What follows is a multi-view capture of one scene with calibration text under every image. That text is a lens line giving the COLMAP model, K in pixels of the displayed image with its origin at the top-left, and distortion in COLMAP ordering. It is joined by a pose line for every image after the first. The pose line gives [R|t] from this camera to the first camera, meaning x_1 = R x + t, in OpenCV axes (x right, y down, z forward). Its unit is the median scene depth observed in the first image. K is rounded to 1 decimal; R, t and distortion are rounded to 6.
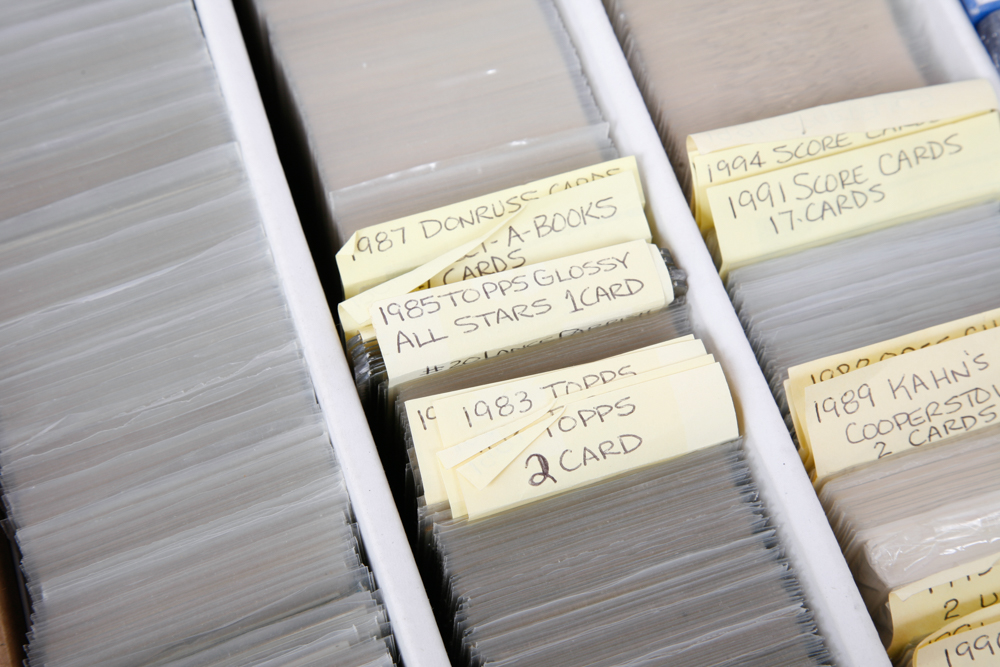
lens RADIAL K [[1783.2, 0, 500.0], [0, 1783.2, 317.6], [0, 0, 1]] dist [0.117729, 0.015909]
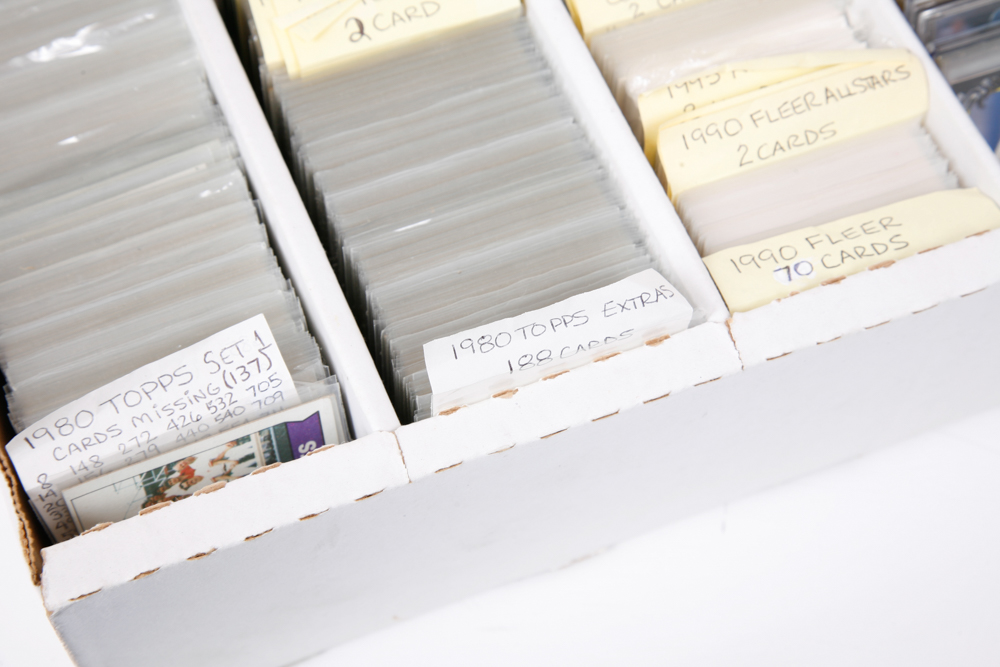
lens RADIAL K [[1783.2, 0, 500.0], [0, 1783.2, 317.6], [0, 0, 1]] dist [0.117729, 0.015909]
pose [[0.998106, -0.056732, 0.023771, 0.079815], [0.058206, 0.996069, -0.066779, 0.369897], [-0.019889, 0.068036, 0.997485, -0.219056]]
